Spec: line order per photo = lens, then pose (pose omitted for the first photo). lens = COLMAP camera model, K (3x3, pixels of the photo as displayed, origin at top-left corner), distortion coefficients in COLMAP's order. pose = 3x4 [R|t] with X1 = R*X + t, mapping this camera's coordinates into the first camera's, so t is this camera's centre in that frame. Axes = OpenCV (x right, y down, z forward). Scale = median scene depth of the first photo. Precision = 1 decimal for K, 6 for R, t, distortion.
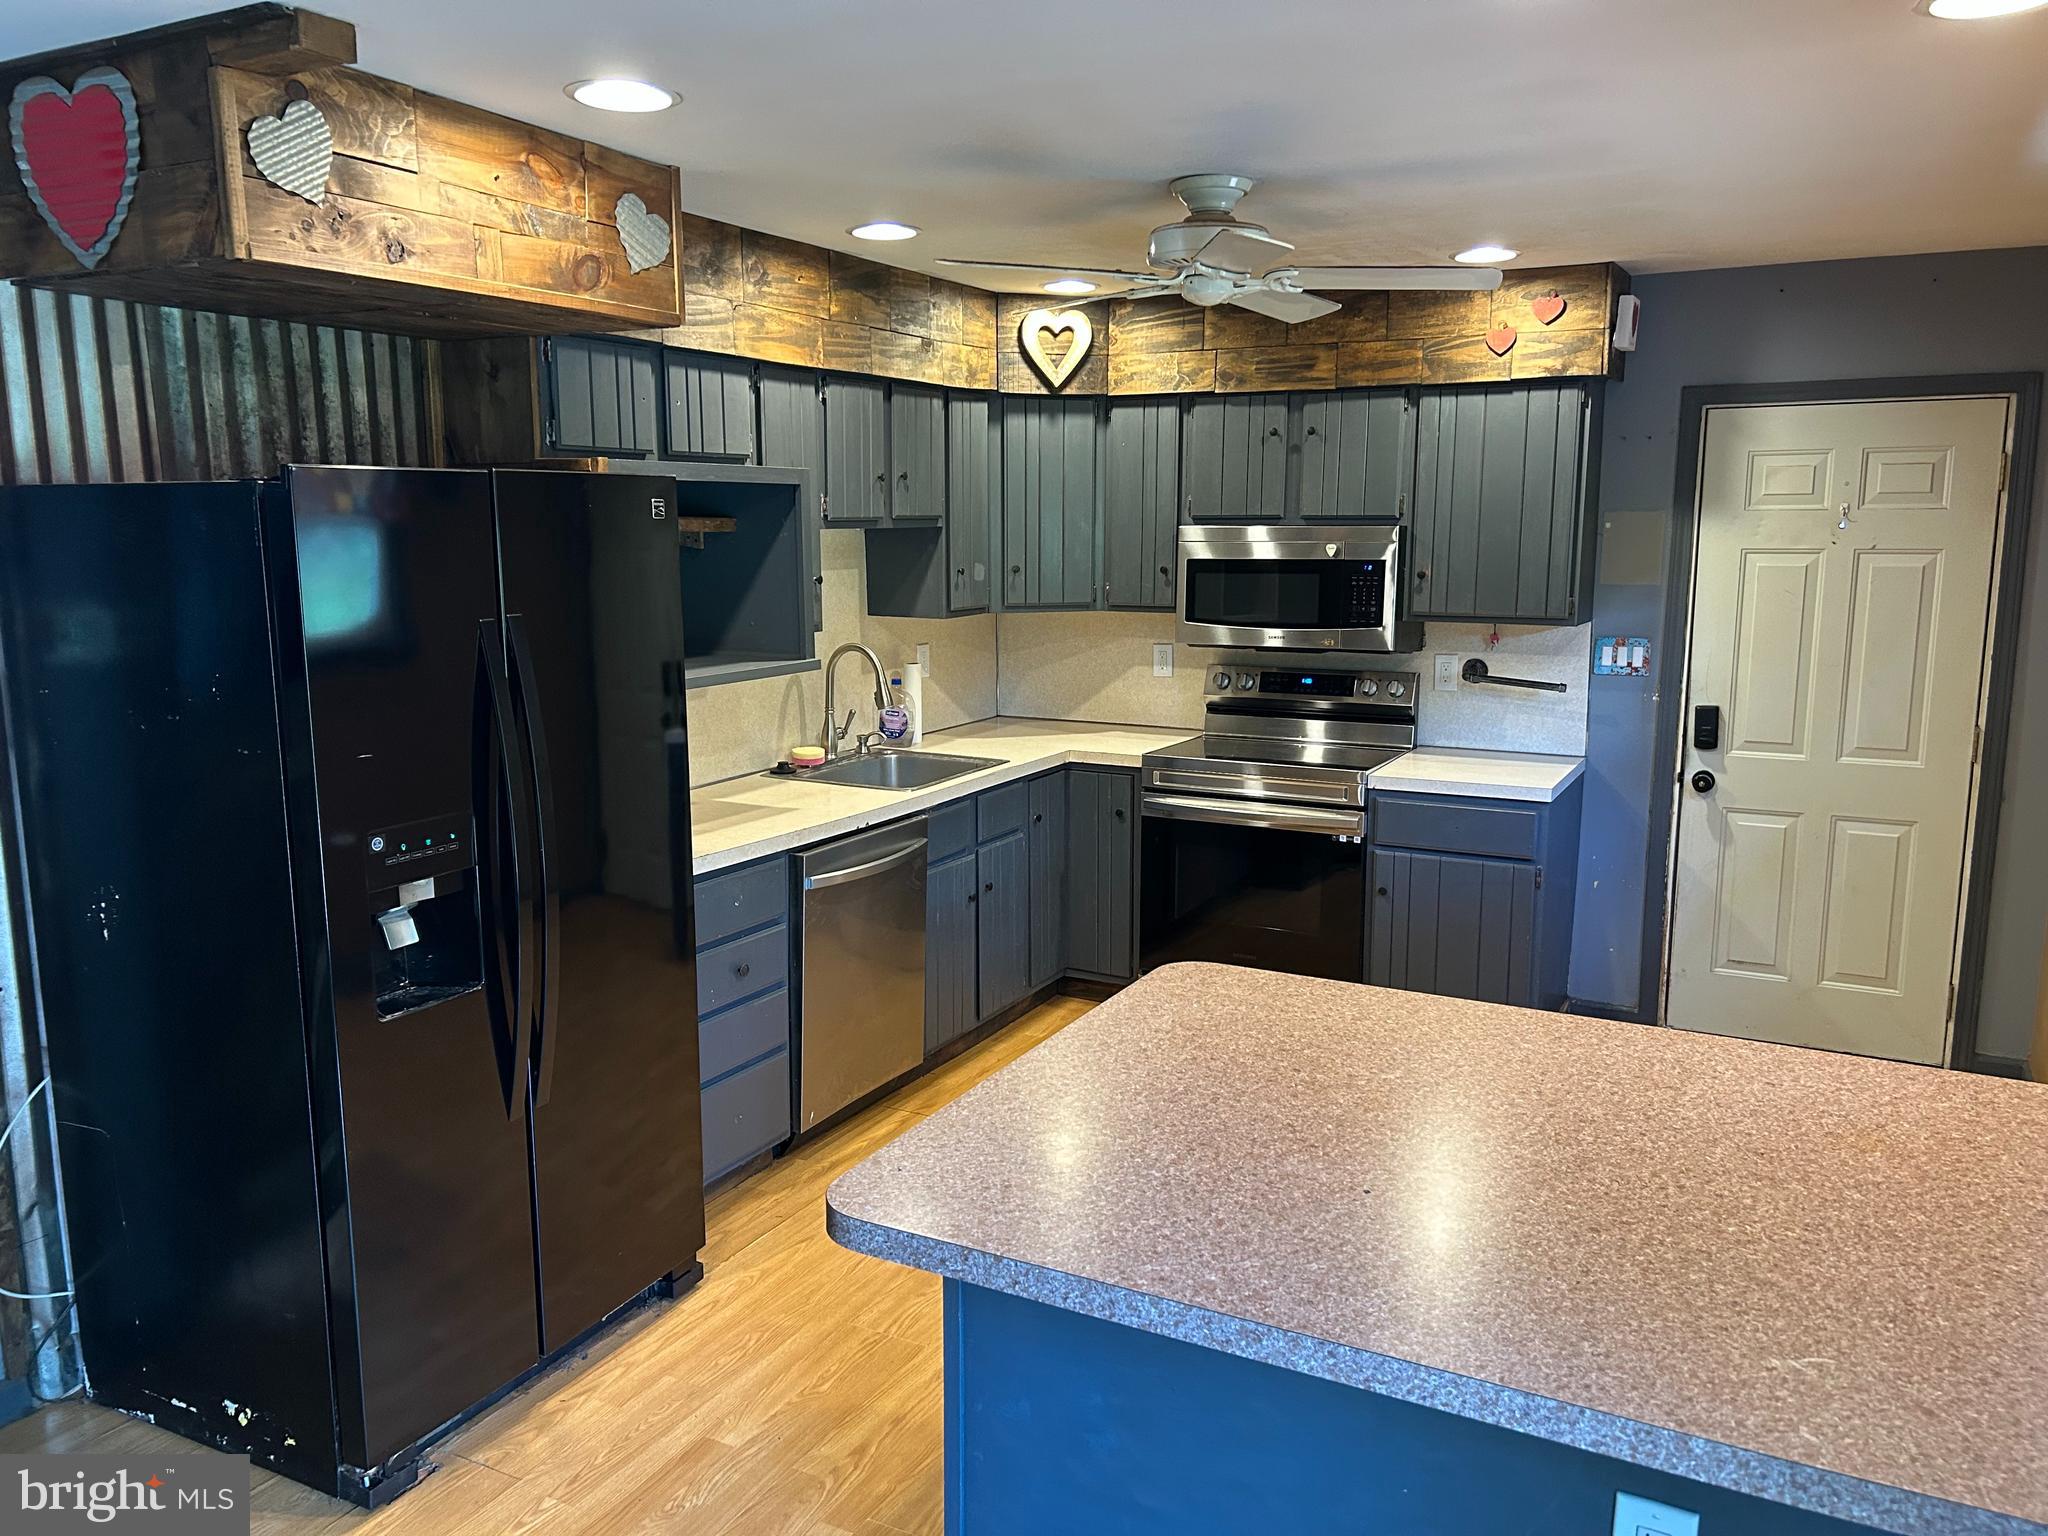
lens RADIAL K [[1550.0, 0, 1029.8], [0, 1550.0, 769.0], [0, 0, 1]] dist [0.066944, -0.079340]
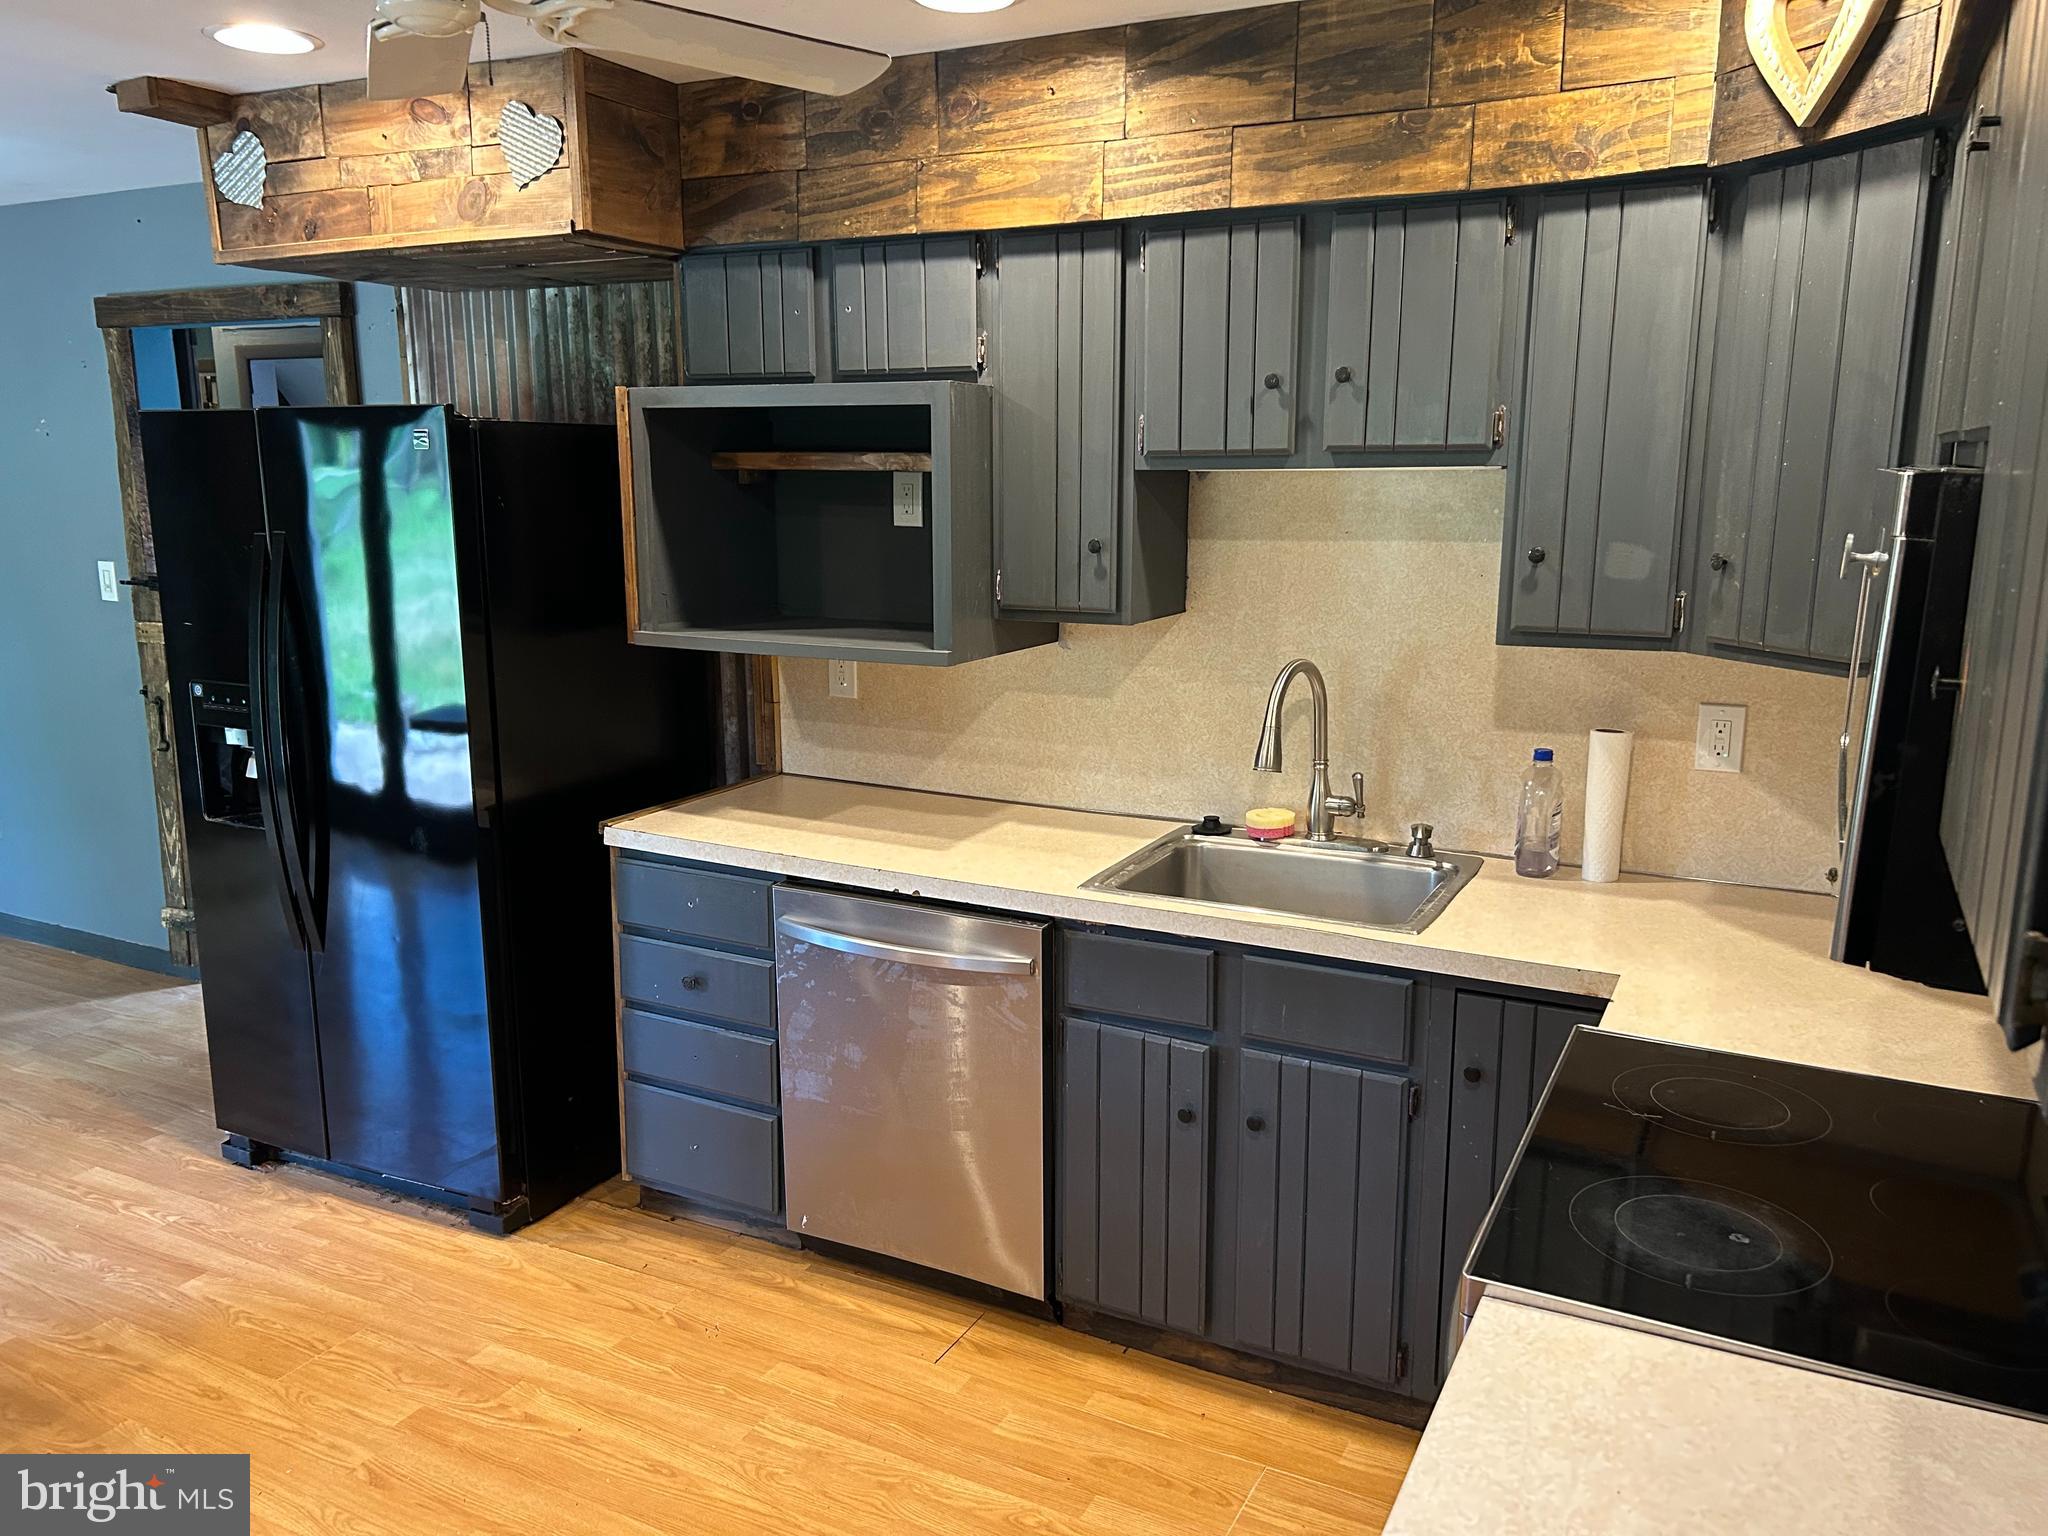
lens RADIAL K [[1550.0, 0, 1022.9], [0, 1550.0, 774.5], [0, 0, 1]] dist [0.066944, -0.079340]
pose [[0.004541, 0.194421, -0.980908, 0.611260], [-0.165277, 0.967573, 0.191013, -0.168914], [0.986237, 0.161254, 0.036527, 1.086563]]
